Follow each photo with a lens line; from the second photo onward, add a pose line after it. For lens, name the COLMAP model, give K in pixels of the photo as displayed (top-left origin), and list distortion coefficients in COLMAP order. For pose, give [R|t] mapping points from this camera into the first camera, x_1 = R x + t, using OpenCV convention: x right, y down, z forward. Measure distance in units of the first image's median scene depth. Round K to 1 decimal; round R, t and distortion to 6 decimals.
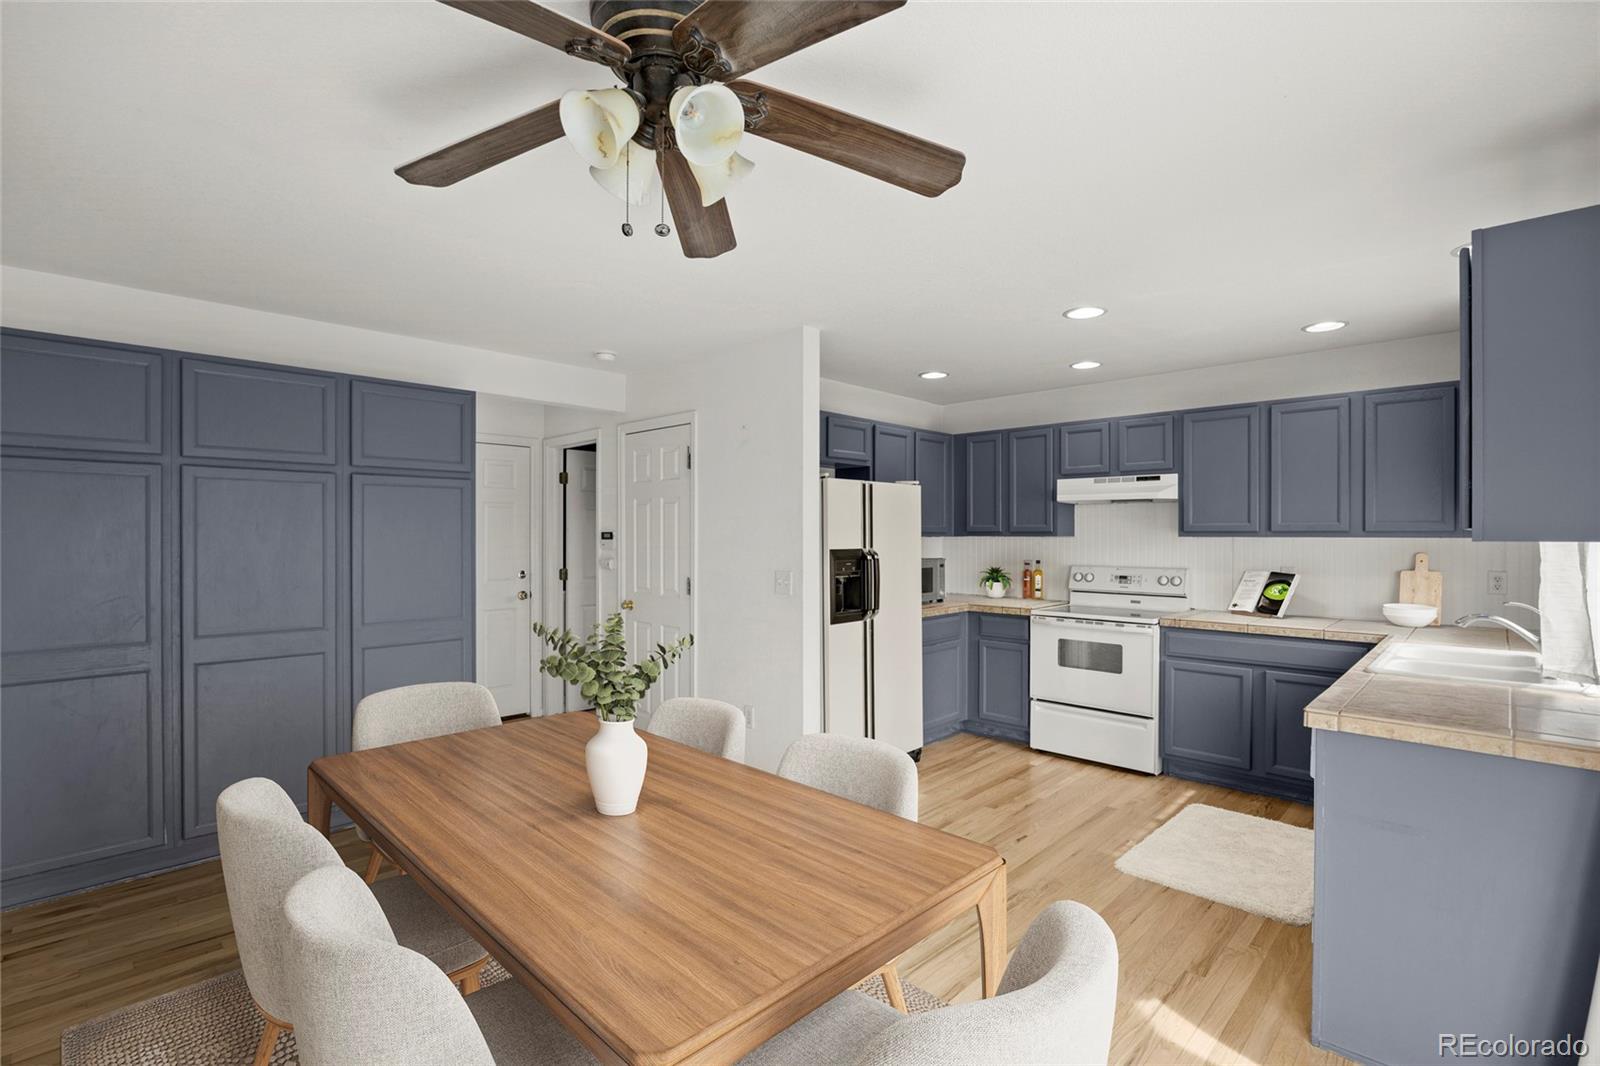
lens RADIAL K [[760.1, 0, 799.7], [0, 760.1, 531.0], [0, 0, 1]] dist [-0.012930, 0.001145]
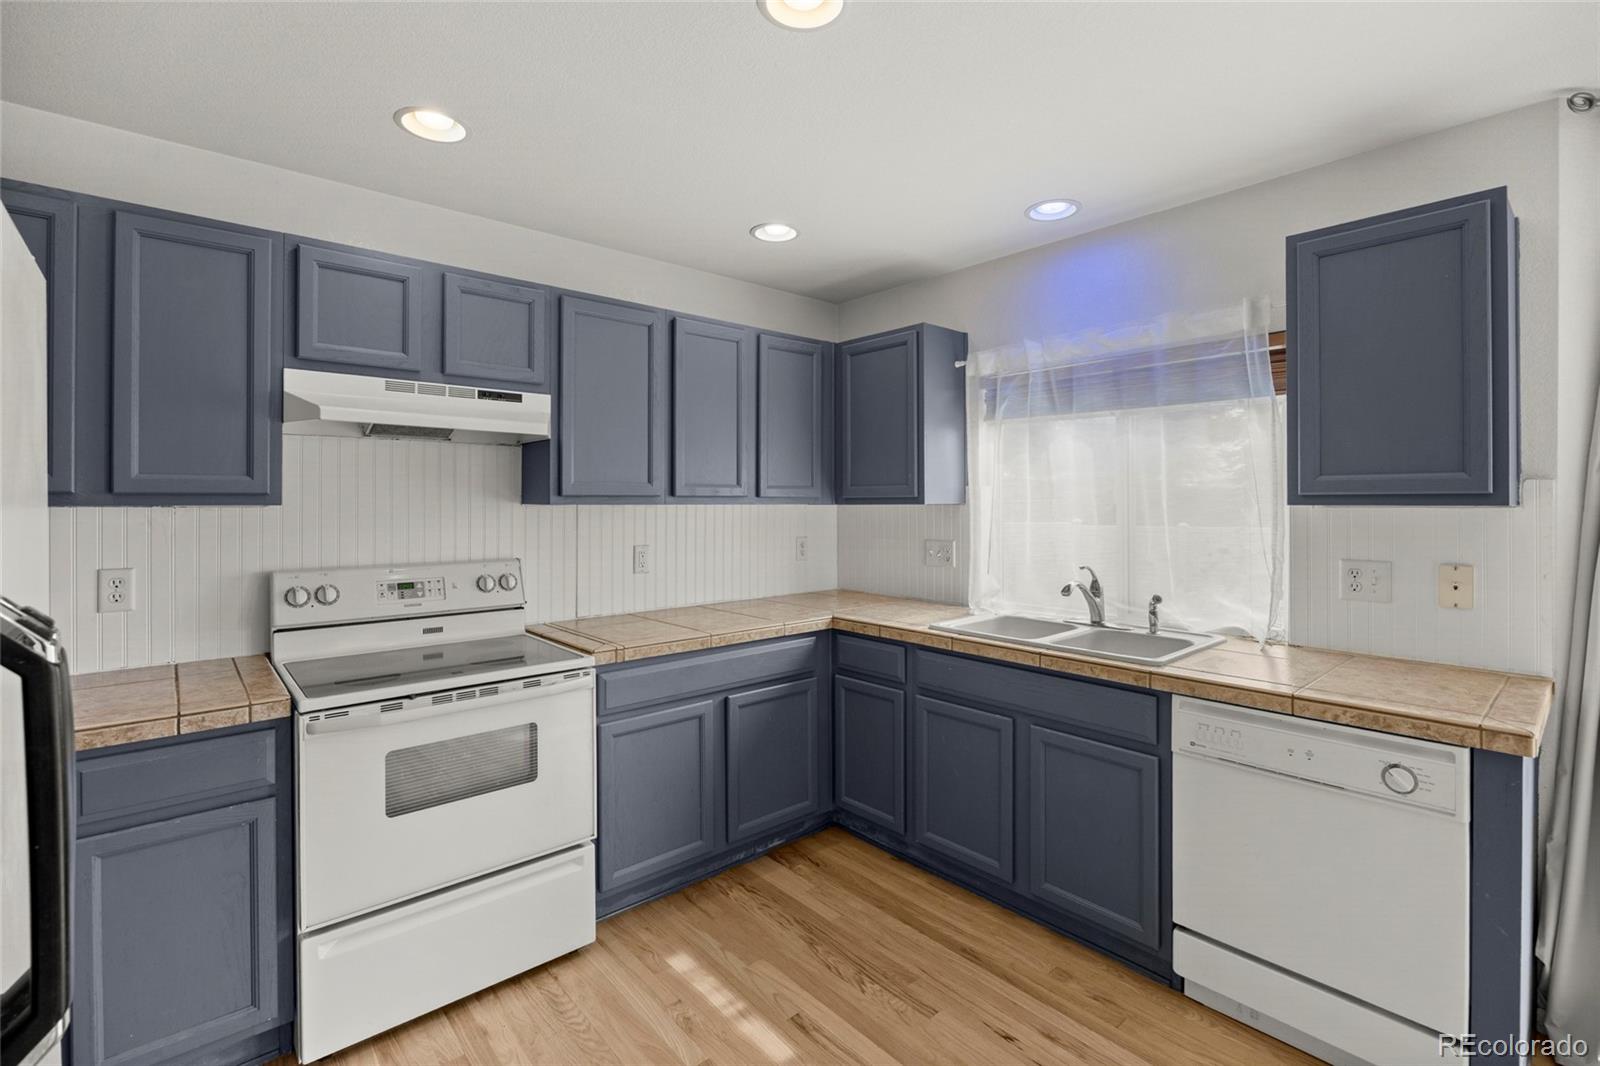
lens RADIAL K [[698.5, 0, 733.6], [0, 698.5, 499.3], [0, 0, 1]] dist [-0.001776, 0.000472]
pose [[0.100024, 0.007407, 0.994957, -0.015833], [0.000784, 0.999971, -0.007523, 0.007574], [-0.994985, 0.001532, 0.100015, 0.778020]]
